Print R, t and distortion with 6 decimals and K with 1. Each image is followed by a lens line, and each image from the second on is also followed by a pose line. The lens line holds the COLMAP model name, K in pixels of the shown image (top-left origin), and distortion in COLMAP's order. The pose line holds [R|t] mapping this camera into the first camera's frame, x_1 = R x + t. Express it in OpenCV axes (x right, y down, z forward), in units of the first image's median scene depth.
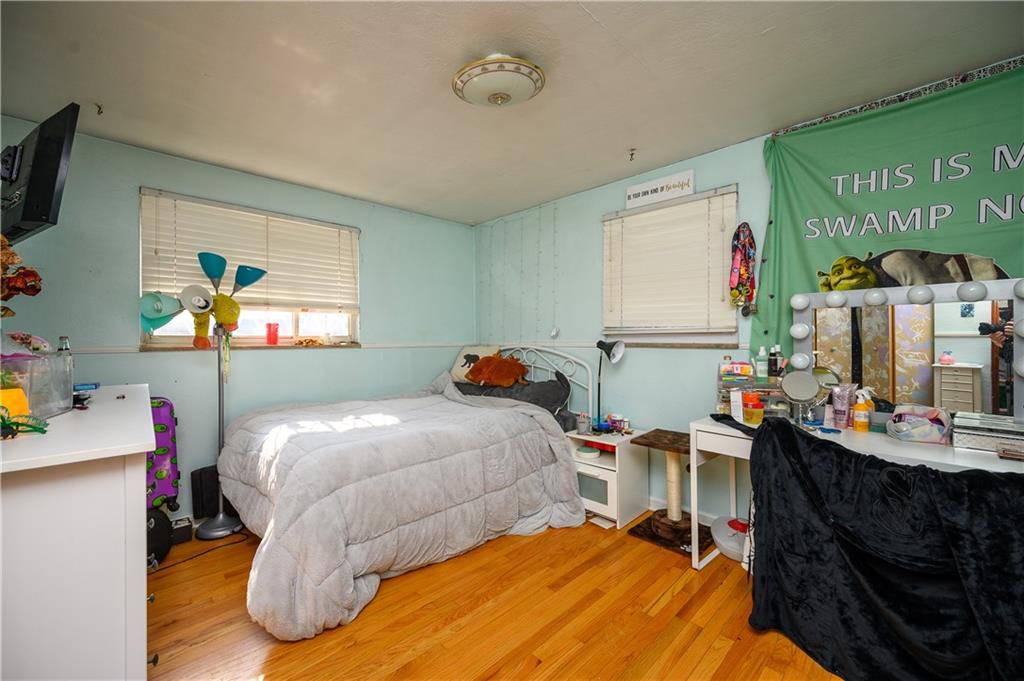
lens RADIAL K [[414.9, 0, 516.6], [0, 414.9, 333.5], [0, 0, 1]] dist [-0.000157, 0.000627]
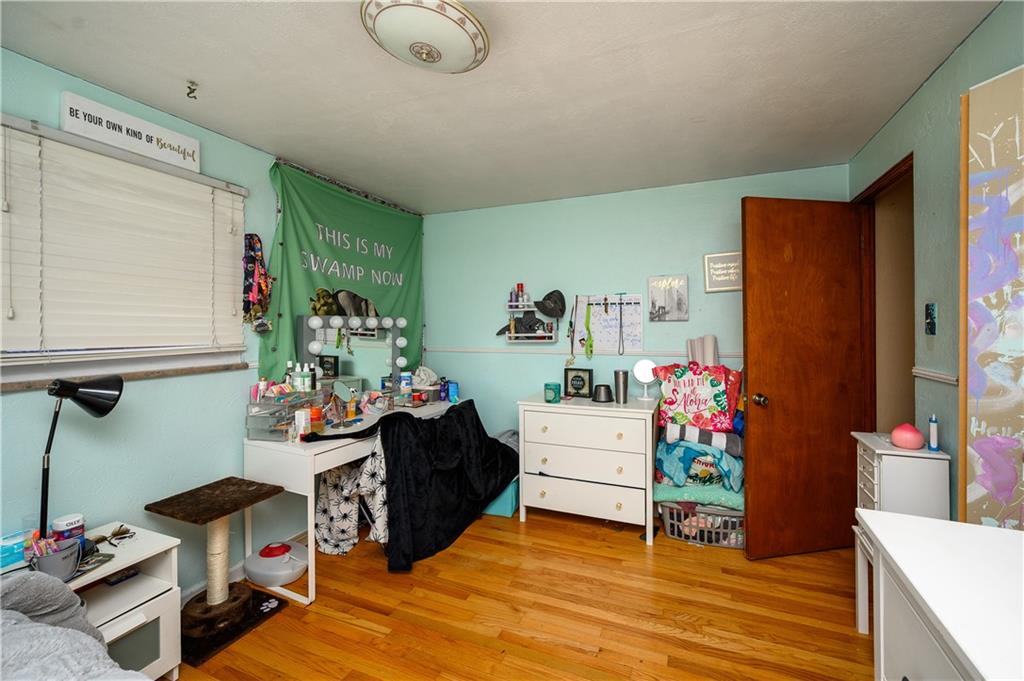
lens RADIAL K [[414.9, 0, 516.9], [0, 414.9, 333.4], [0, 0, 1]] dist [-0.000157, 0.000627]
pose [[-0.379182, -0.004362, 0.925312, -0.560801], [0.010117, 0.999910, 0.008860, -0.045405], [-0.925267, 0.012721, -0.379104, 0.828829]]
